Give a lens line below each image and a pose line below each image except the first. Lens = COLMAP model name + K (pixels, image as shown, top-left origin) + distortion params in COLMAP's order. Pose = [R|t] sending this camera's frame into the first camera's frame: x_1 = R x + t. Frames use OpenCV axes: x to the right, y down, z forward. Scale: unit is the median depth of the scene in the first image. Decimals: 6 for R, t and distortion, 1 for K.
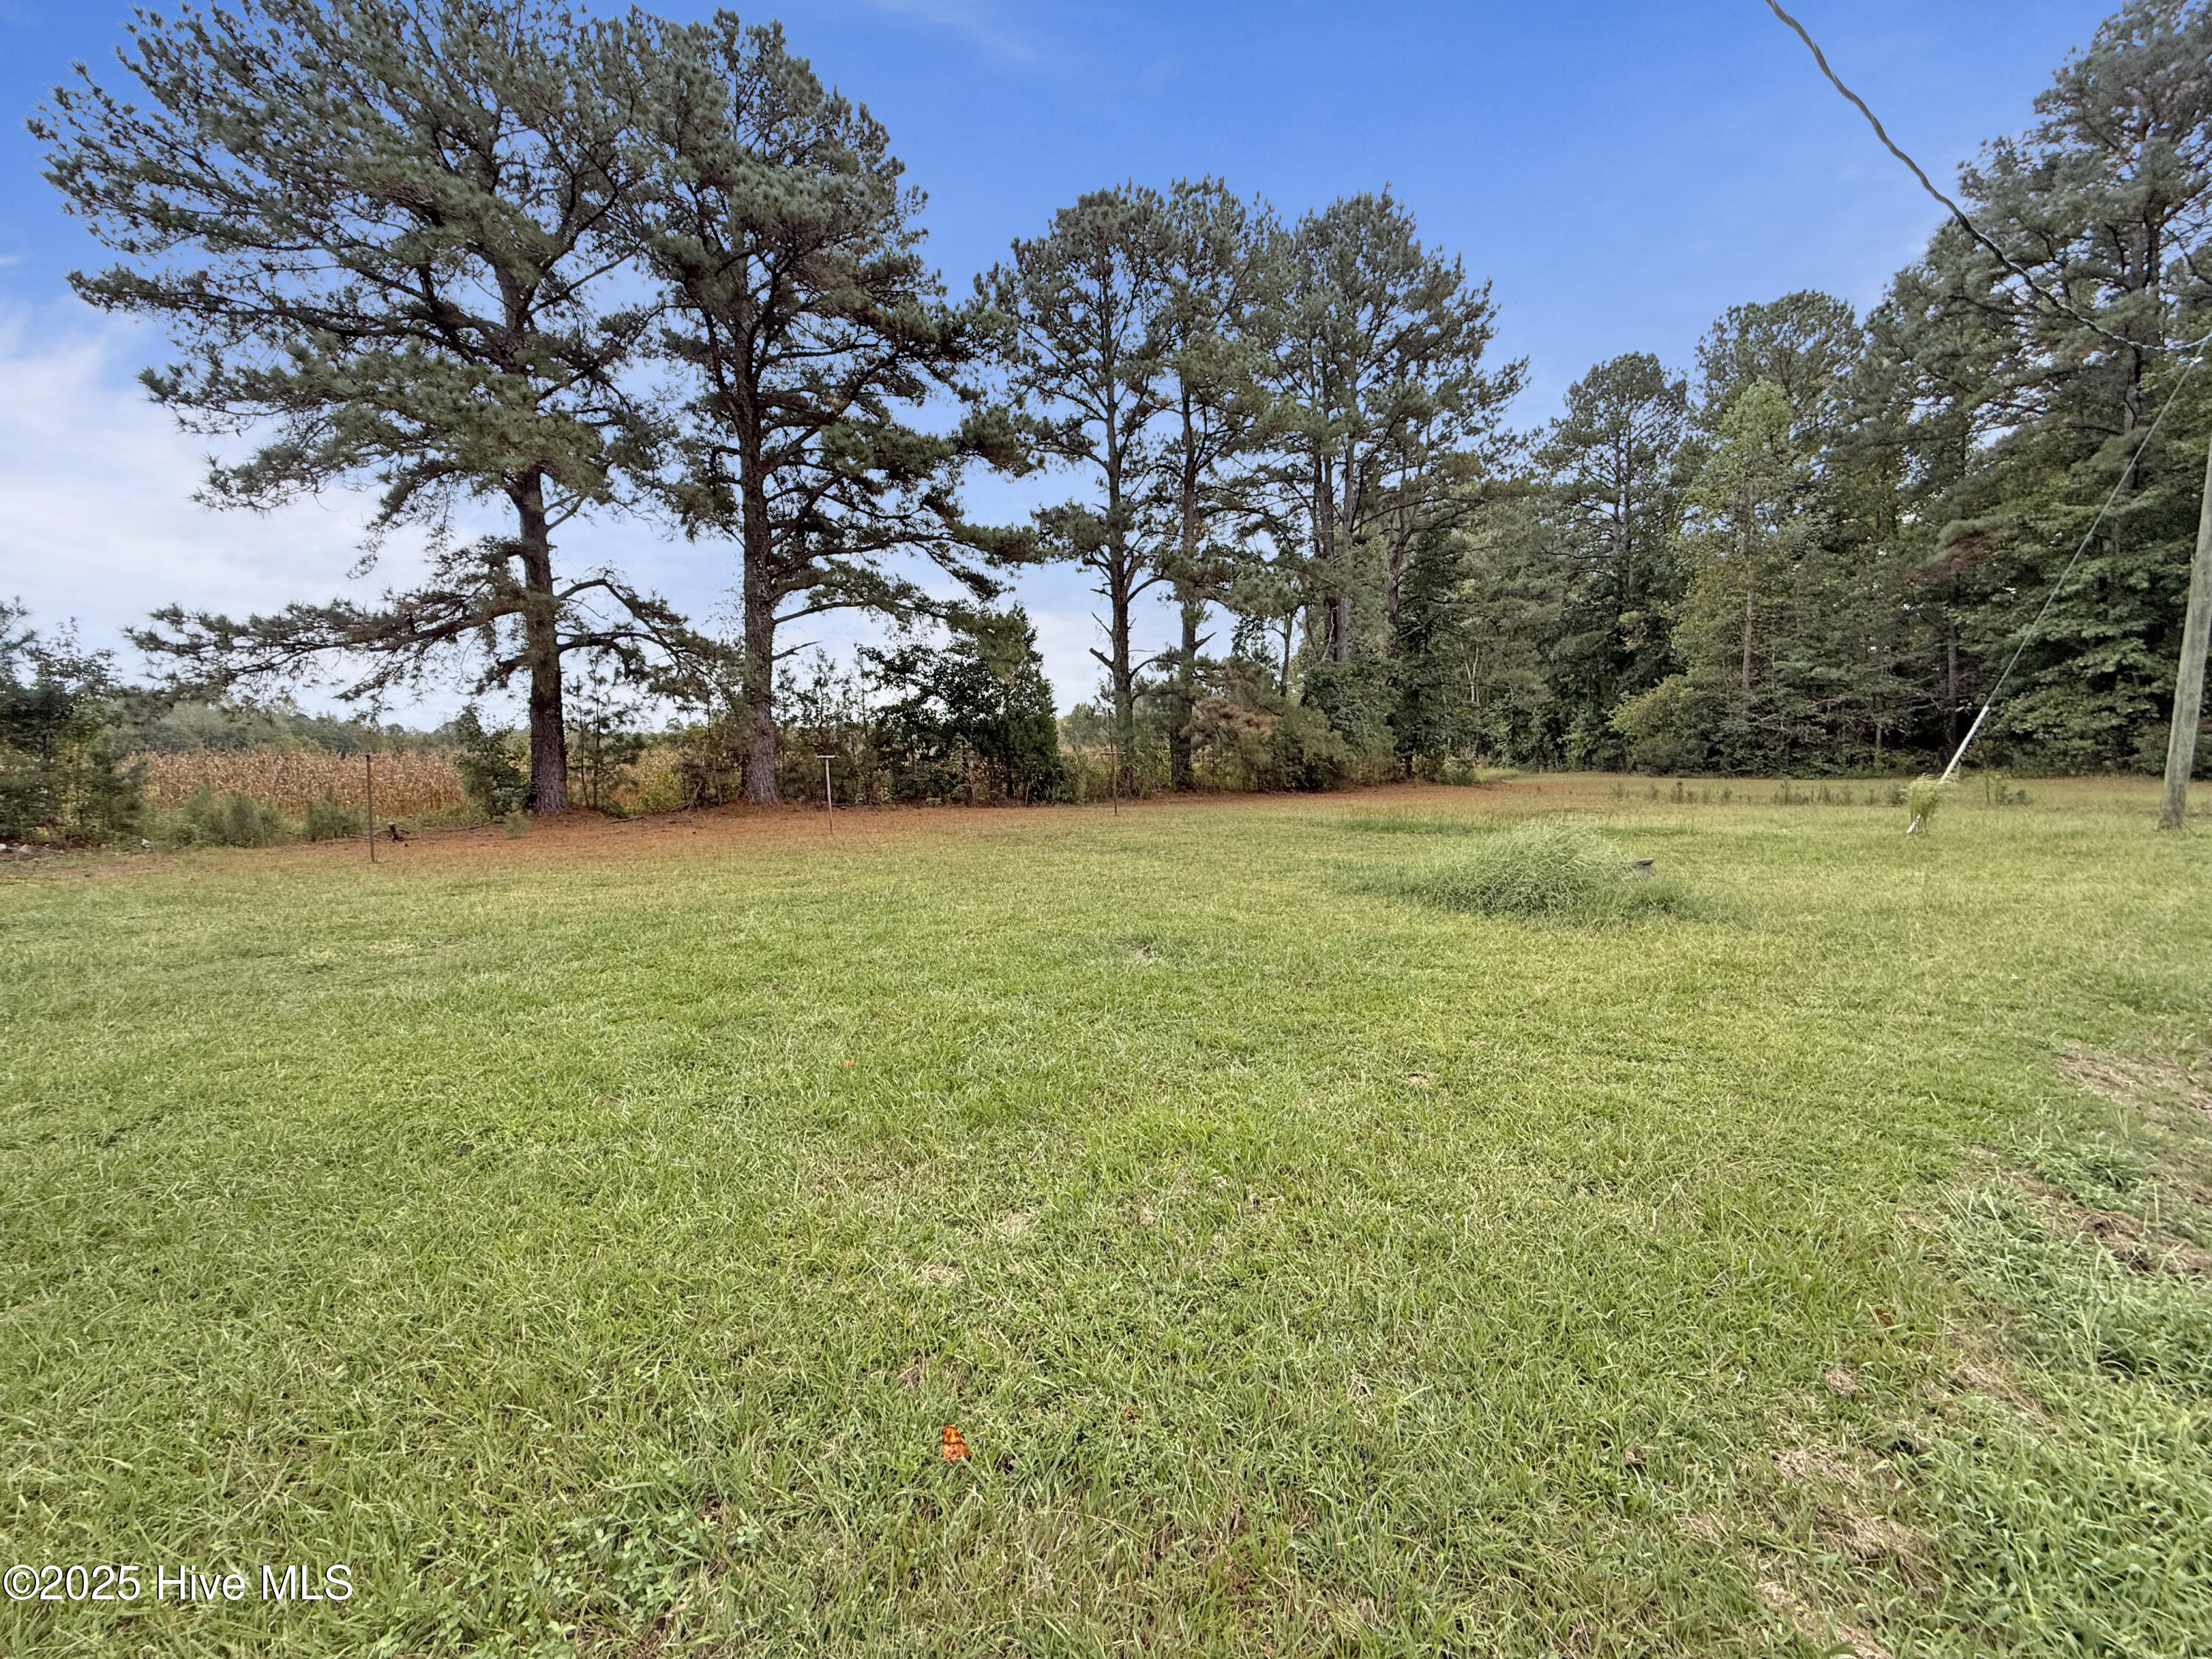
lens RADIAL K [[886.0, 0, 1107.9], [0, 886.0, 846.4], [0, 0, 1]] dist [-0.001068, 0.000098]
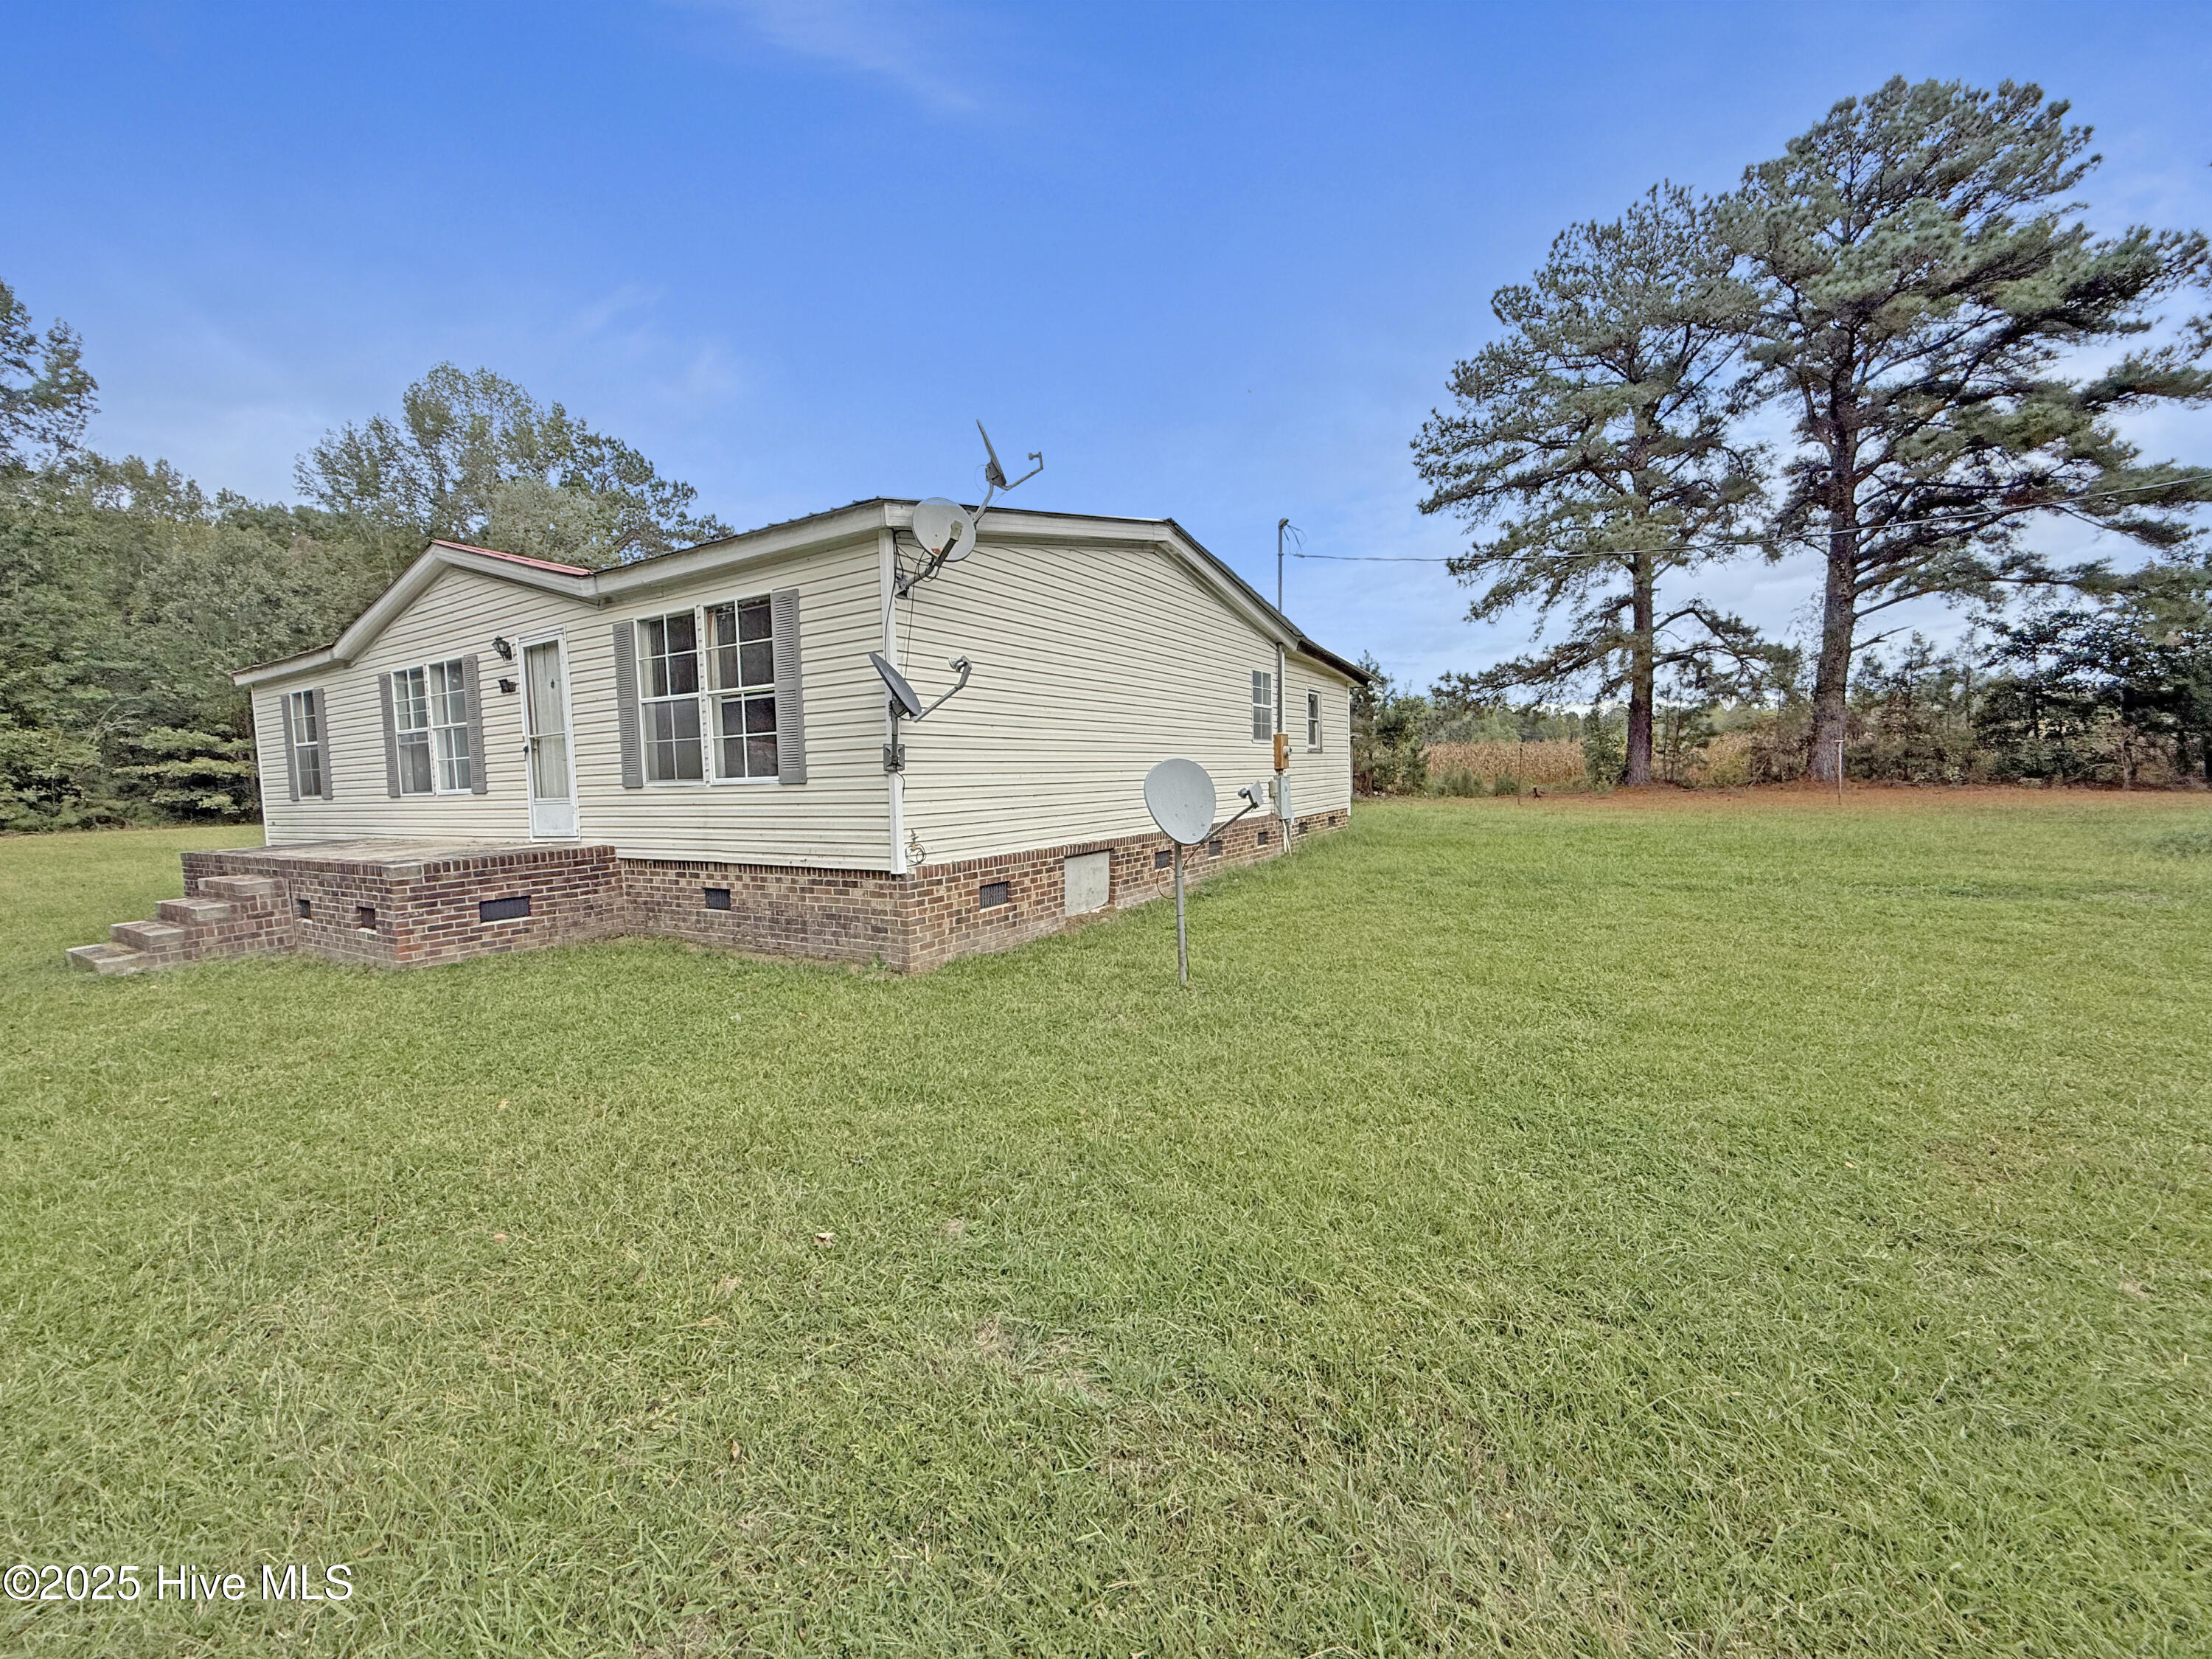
lens RADIAL K [[886.0, 0, 1111.6], [0, 886.0, 830.1], [0, 0, 1]] dist [-0.001068, 0.000098]
pose [[0.404820, 0.070131, -0.911703, 0.311916], [-0.065590, 0.996713, 0.047546, 0.021638], [0.912041, 0.040551, 0.408089, -0.319597]]
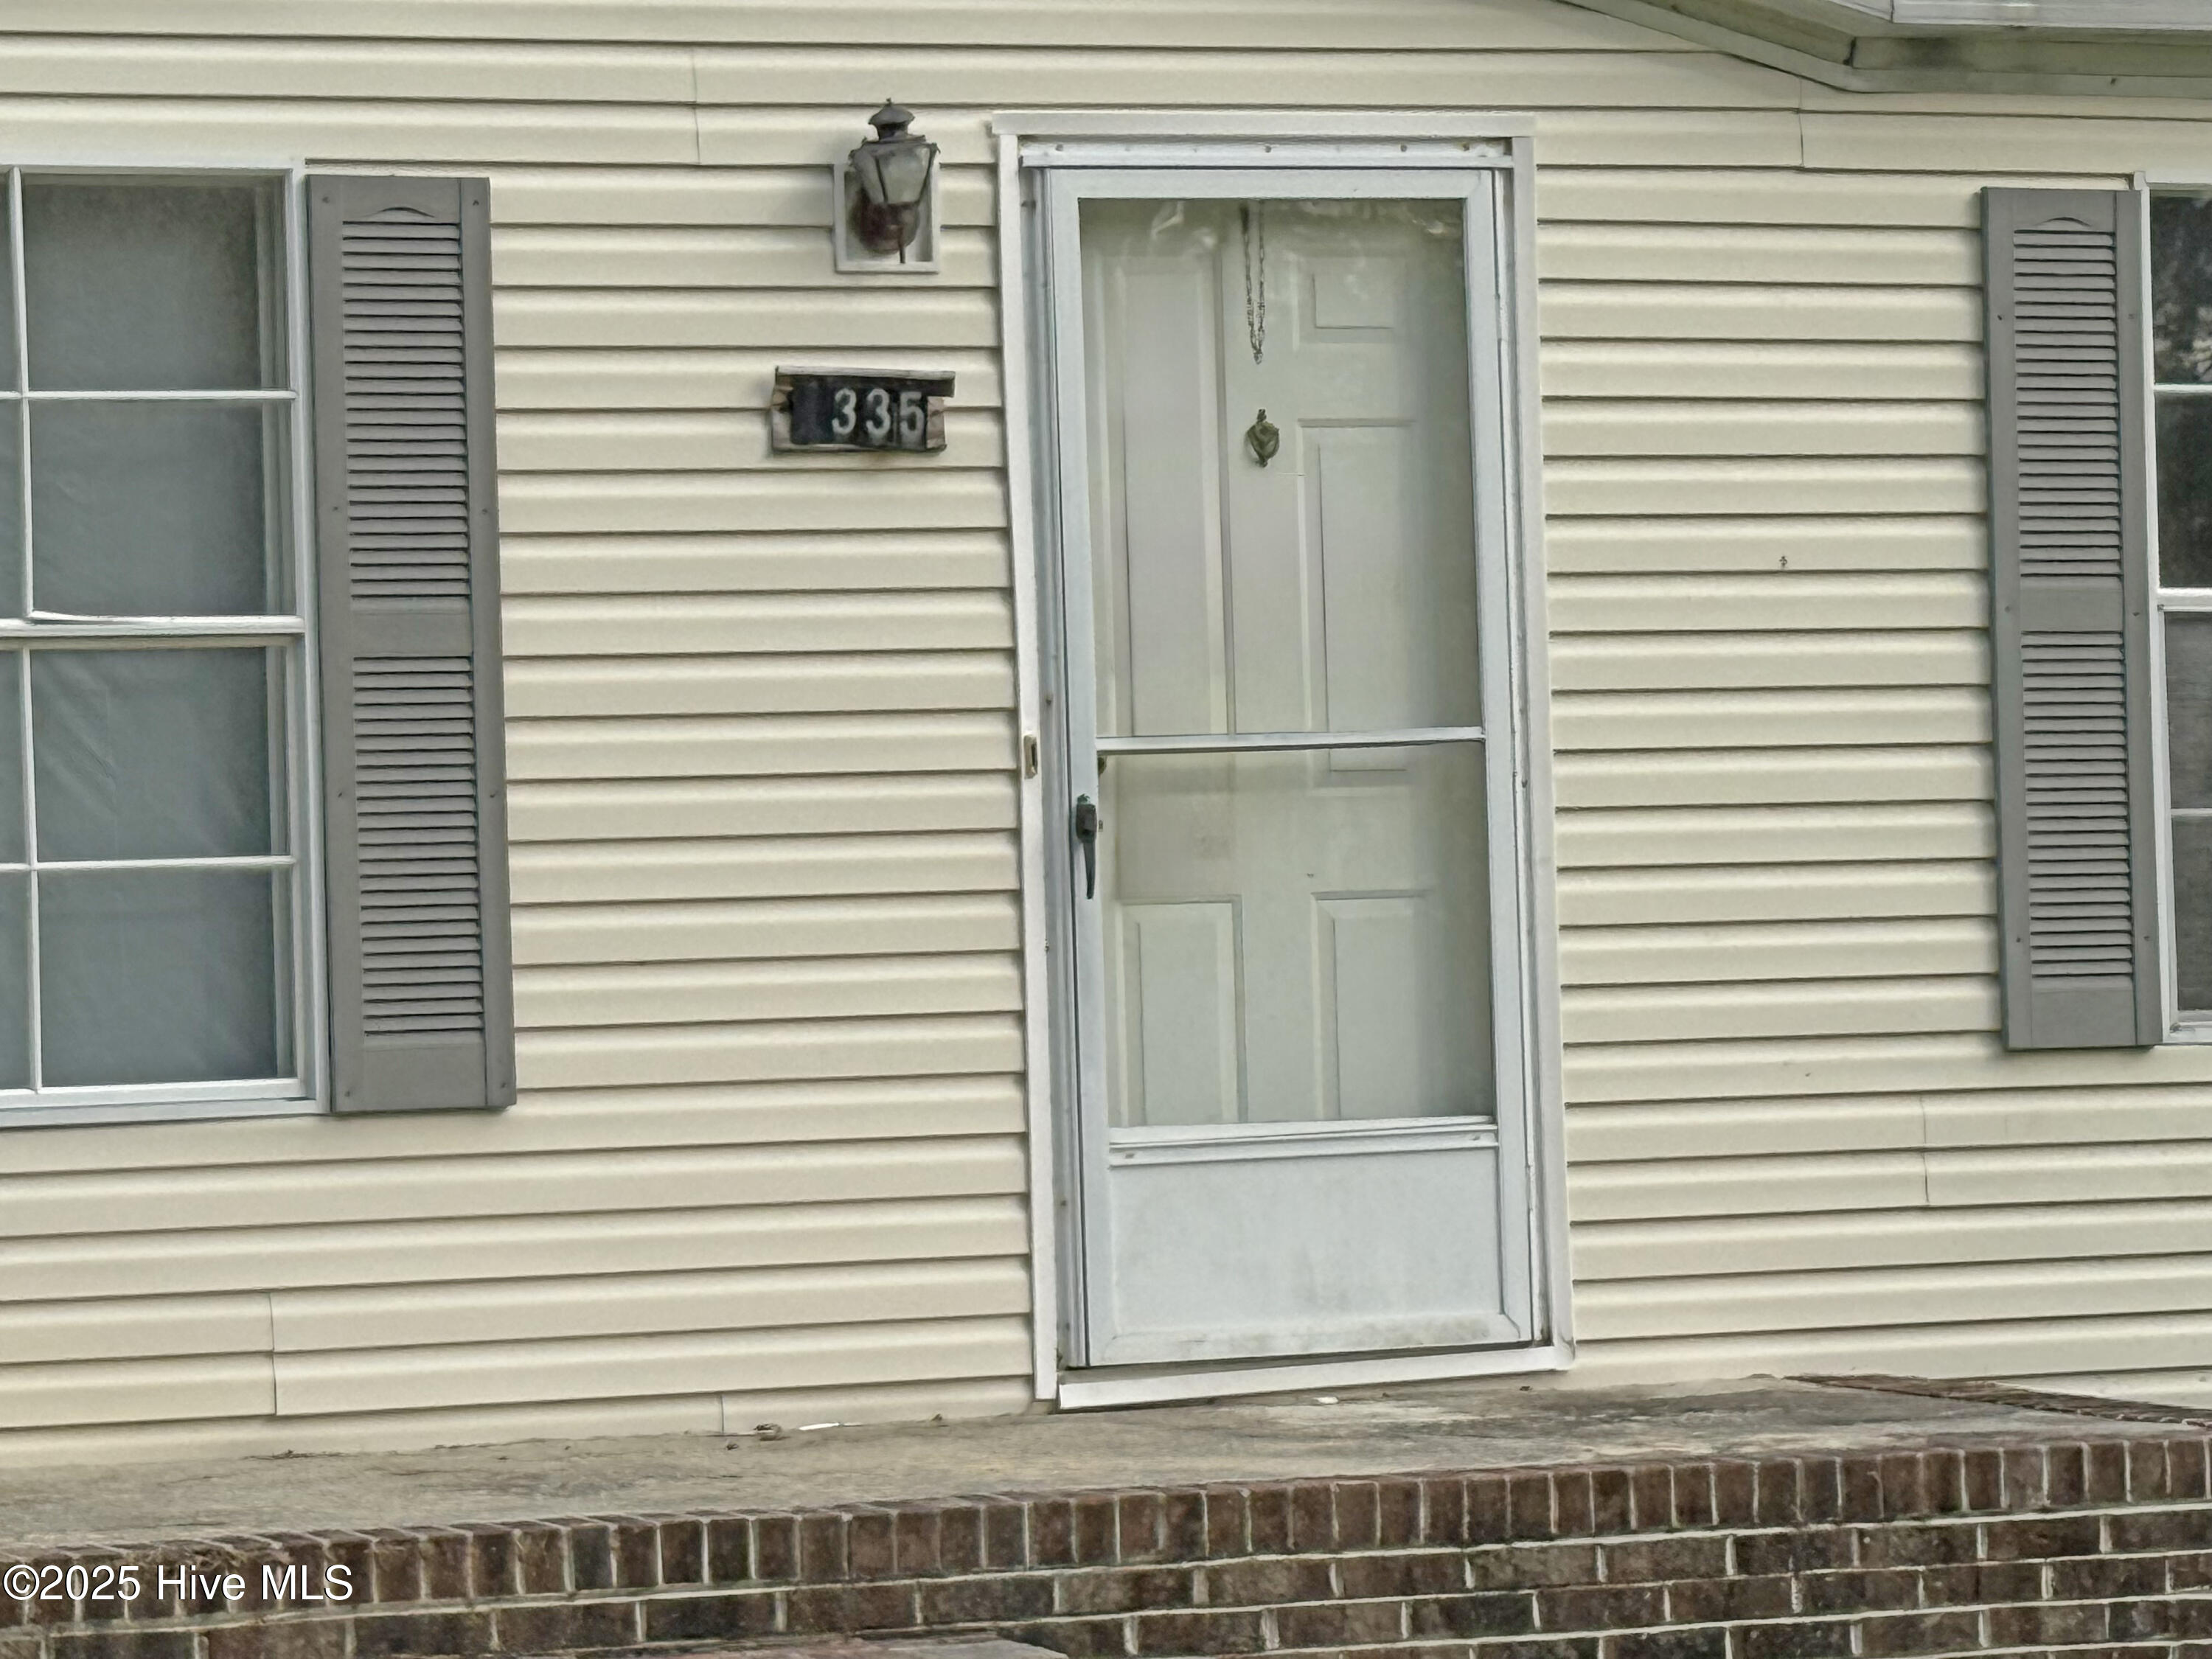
lens RADIAL K [[7845.0, 0, 1109.0], [0, 7845.0, 828.6], [0, 0, 1]] dist [0.025357, 0.000000]
pose [[0.977310, -0.007279, -0.211688, -0.023594], [-0.016075, 0.993979, -0.108390, 0.080542], [0.211202, 0.109333, 0.971308, -0.919687]]
